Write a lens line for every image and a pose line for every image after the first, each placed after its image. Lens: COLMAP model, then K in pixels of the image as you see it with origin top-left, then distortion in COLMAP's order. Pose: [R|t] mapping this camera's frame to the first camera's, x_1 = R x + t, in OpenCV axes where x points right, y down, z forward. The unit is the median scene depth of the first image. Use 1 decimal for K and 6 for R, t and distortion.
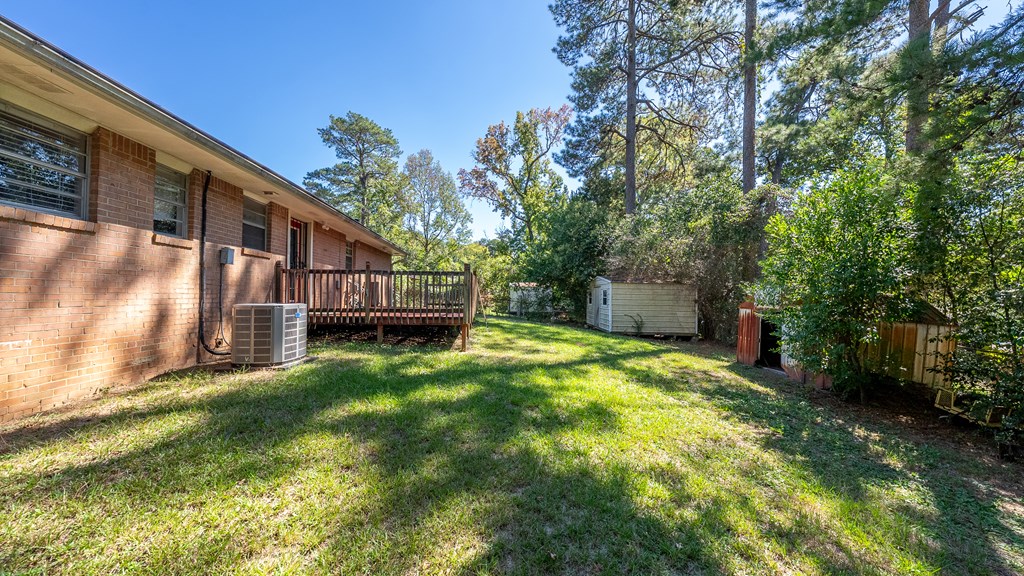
lens RADIAL K [[352.5, 0, 508.8], [0, 352.5, 285.4], [0, 0, 1]] dist [-0.001429, 0.000302]
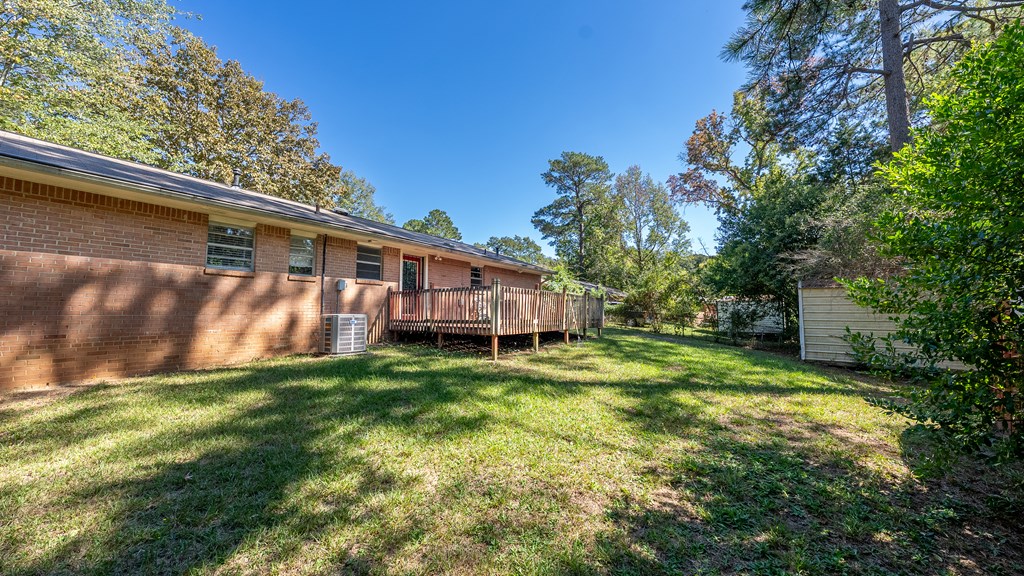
lens RADIAL K [[350.6, 0, 506.2], [0, 350.6, 283.8], [0, 0, 1]] dist [-0.001084, 0.000113]
pose [[0.774193, -0.066765, -0.629419, 0.092670], [0.027362, 0.997022, -0.072102, 0.005490], [0.632358, 0.038599, 0.773714, 0.030955]]
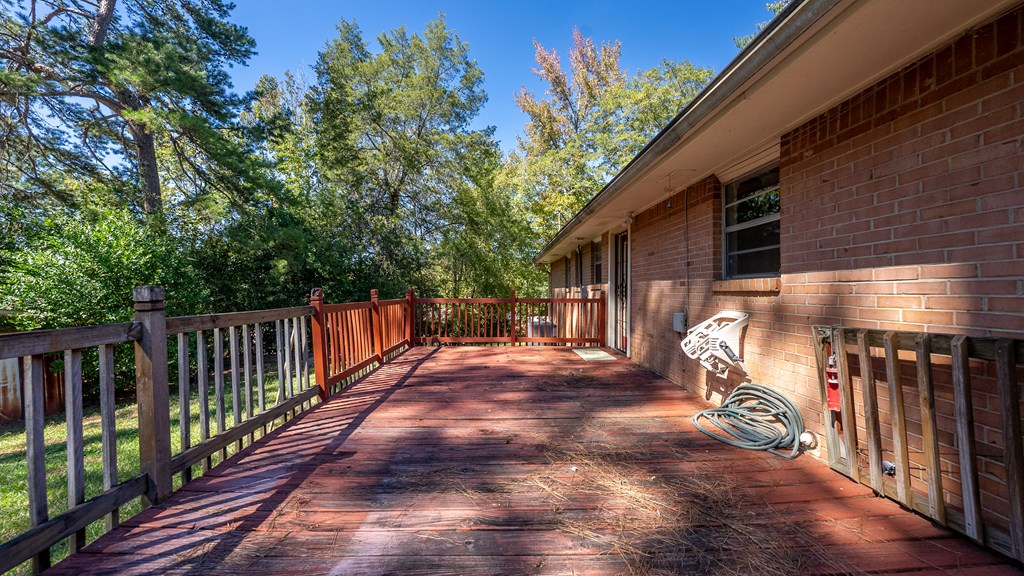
lens RADIAL K [[352.5, 0, 508.8], [0, 352.5, 285.4], [0, 0, 1]] dist [-0.001429, 0.000302]
pose [[-0.999602, -0.006753, 0.027376, -0.064200], [-0.008017, 0.998893, -0.046342, -0.006044], [-0.027033, -0.046543, -0.998550, 0.299201]]
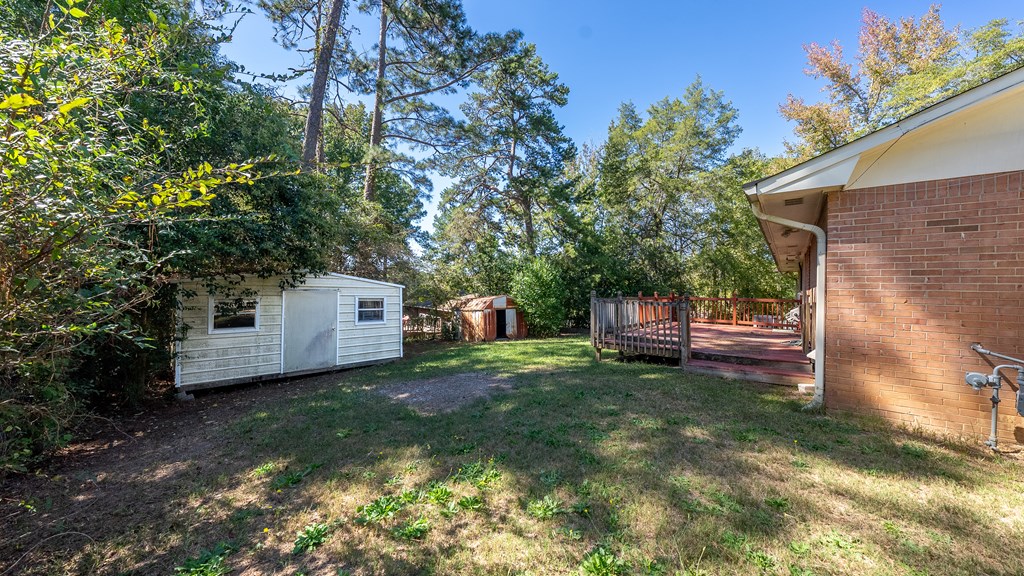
lens RADIAL K [[352.5, 0, 508.8], [0, 352.5, 285.4], [0, 0, 1]] dist [-0.001429, 0.000302]
pose [[-0.743012, -0.011088, 0.669186, -0.109735], [-0.043994, 0.998509, -0.032302, -0.001618], [-0.667831, -0.053441, -0.742392, 0.443579]]
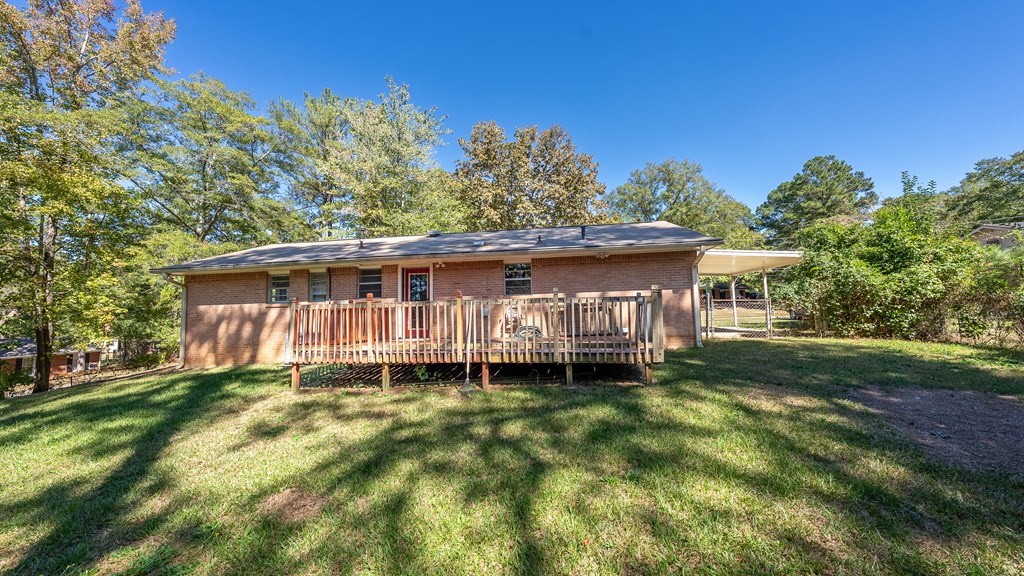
lens RADIAL K [[375.2, 0, 512.0], [0, 375.2, 288.0], [0, 0, 1]] dist [0.000190, 0.000120]
pose [[-0.222165, -0.096784, -0.970194, 0.107525], [0.048931, 0.992701, -0.110233, 0.008879], [0.973781, -0.071962, -0.215808, 0.279871]]
